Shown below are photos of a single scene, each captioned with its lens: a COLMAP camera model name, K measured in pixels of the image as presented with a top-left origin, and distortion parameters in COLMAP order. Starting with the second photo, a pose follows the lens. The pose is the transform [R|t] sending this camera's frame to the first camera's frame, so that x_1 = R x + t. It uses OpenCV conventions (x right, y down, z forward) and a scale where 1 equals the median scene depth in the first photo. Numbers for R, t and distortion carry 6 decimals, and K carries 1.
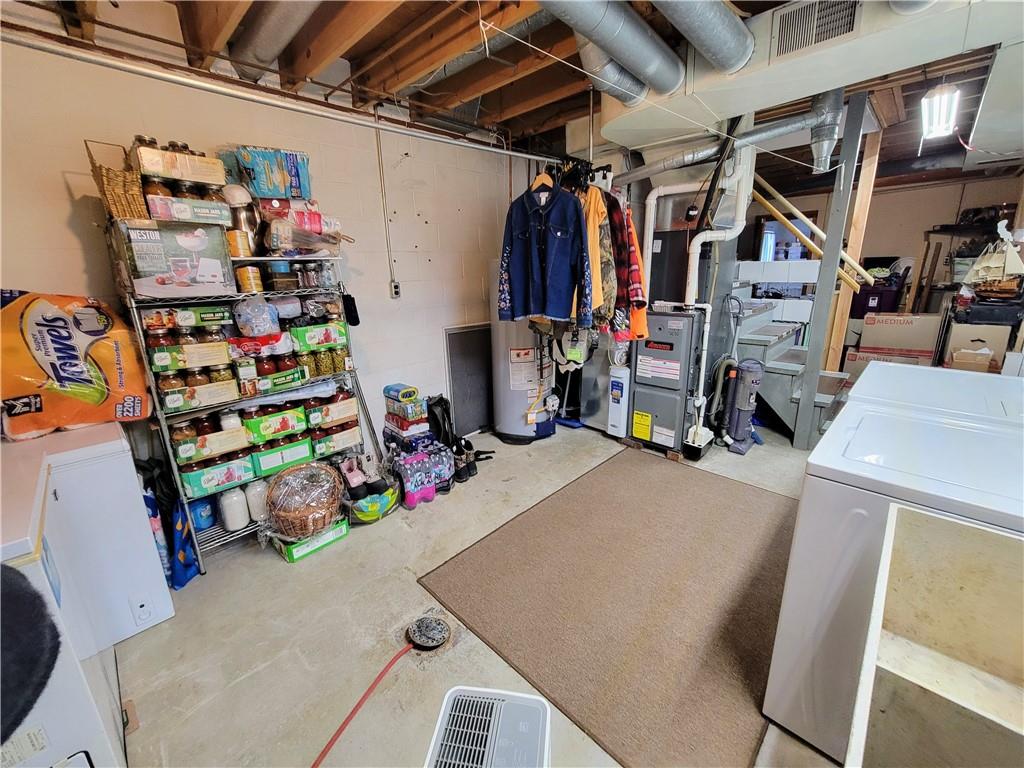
lens RADIAL K [[418.8, 0, 510.9], [0, 418.8, 380.3], [0, 0, 1]] dist [0.001206, -0.001466]
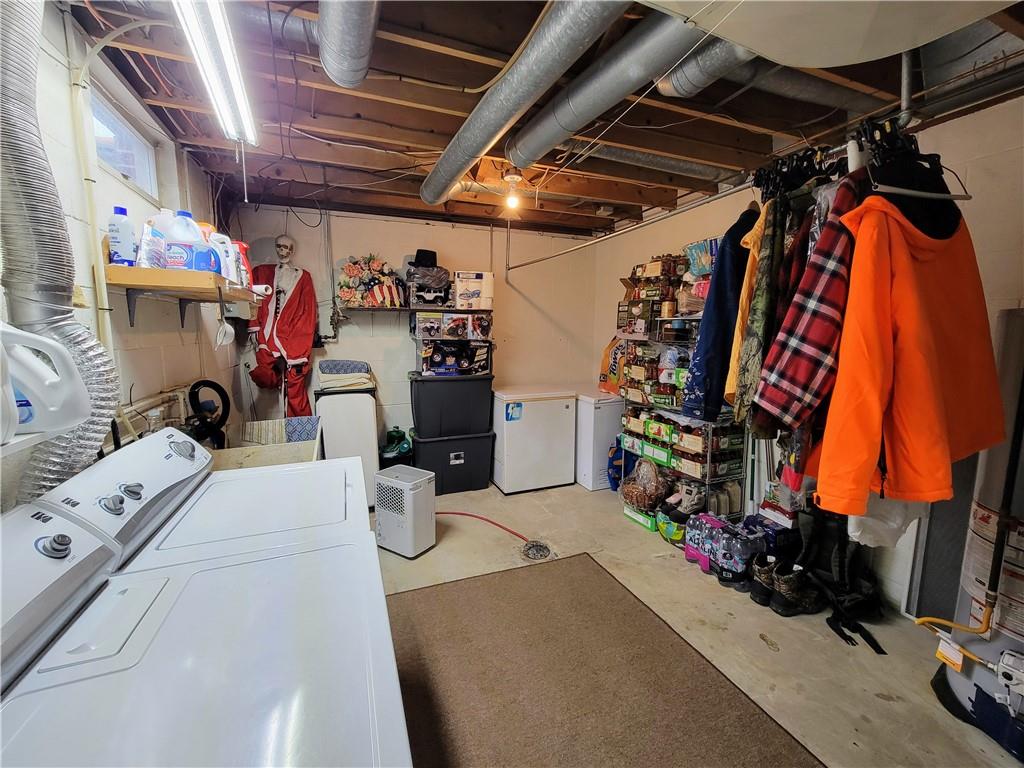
lens RADIAL K [[418.8, 0, 510.8], [0, 418.8, 383.7], [0, 0, 1]] dist [0.001206, -0.001466]
pose [[-0.400381, 0.144725, -0.904848, 0.950441], [-0.231496, 0.939445, 0.252692, -0.298400], [0.886625, 0.310642, -0.342633, 1.011725]]
